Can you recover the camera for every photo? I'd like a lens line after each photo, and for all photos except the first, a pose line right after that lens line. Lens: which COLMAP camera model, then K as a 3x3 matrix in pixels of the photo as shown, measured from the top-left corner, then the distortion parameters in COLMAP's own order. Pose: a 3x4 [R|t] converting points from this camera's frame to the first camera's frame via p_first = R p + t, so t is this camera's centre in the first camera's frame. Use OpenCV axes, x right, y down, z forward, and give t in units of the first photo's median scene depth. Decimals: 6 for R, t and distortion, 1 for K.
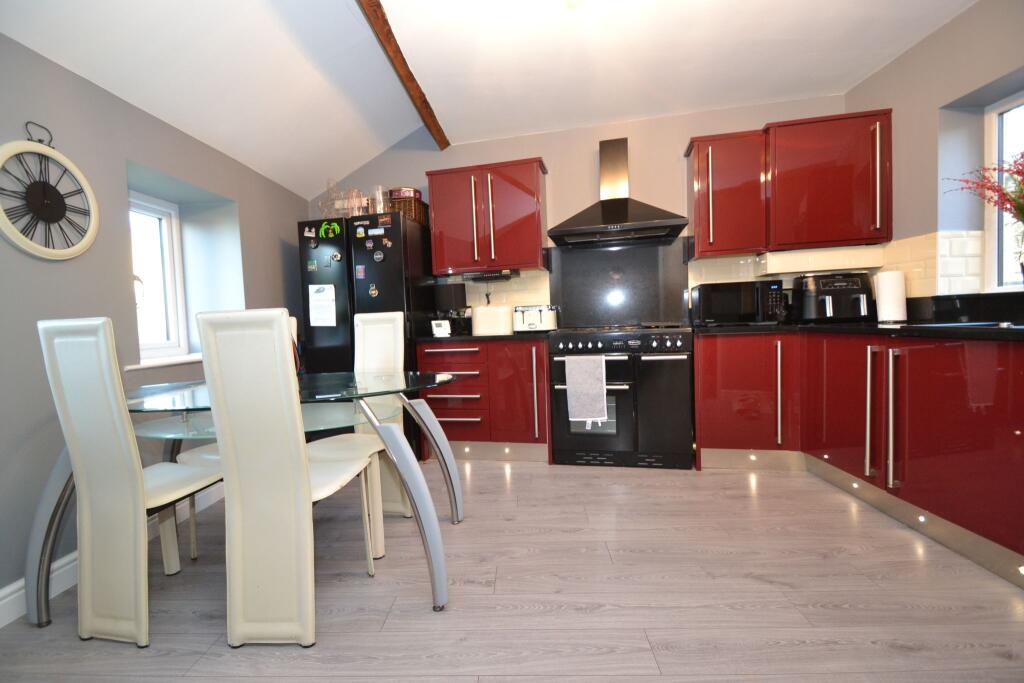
lens RADIAL K [[456.2, 0, 504.0], [0, 456.2, 343.5], [0, 0, 1]] dist [0.016517, -0.018279]
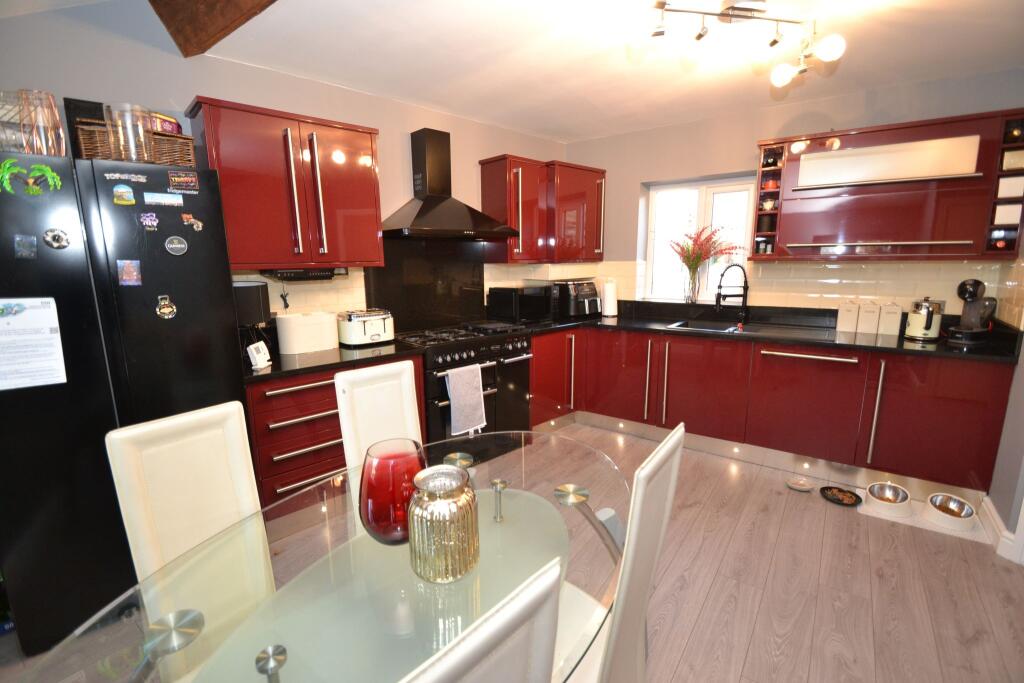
lens RADIAL K [[456.2, 0, 504.0], [0, 456.2, 343.5], [0, 0, 1]] dist [0.016517, -0.018279]
pose [[0.554589, -0.121682, 0.823180, -0.577611], [0.029171, 0.991485, 0.126908, -0.145431], [-0.831613, -0.046369, 0.553416, 0.394571]]
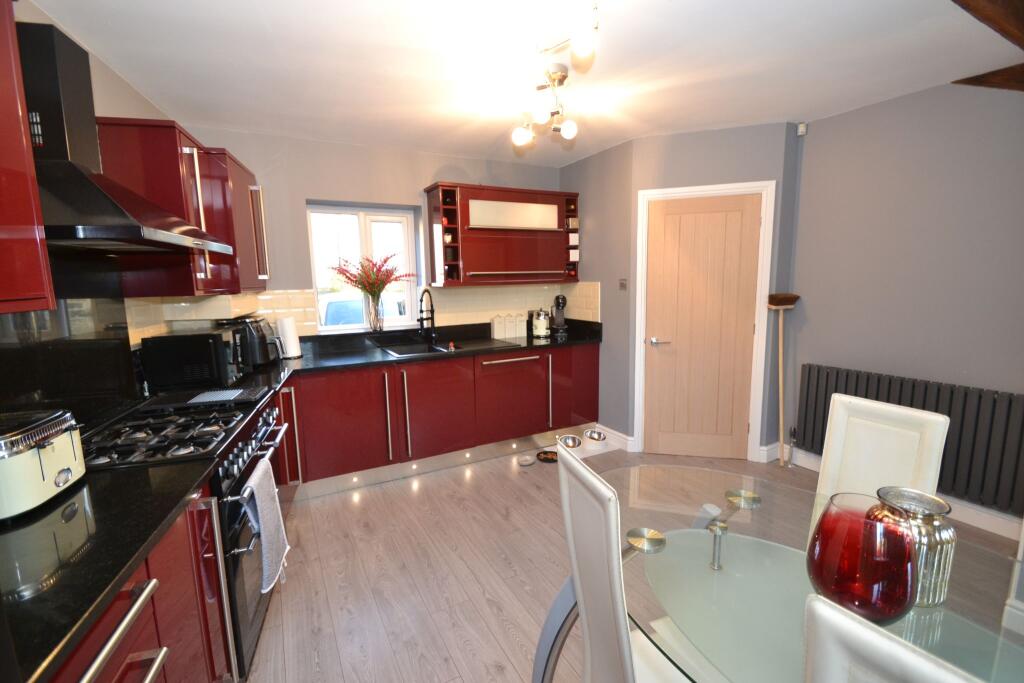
lens RADIAL K [[456.2, 0, 504.0], [0, 456.2, 343.5], [0, 0, 1]] dist [0.016517, -0.018279]
pose [[-0.507987, -0.074286, 0.858156, -0.462896], [0.078717, 0.988102, 0.132132, -0.183223], [-0.857760, 0.134672, -0.496095, 1.009373]]
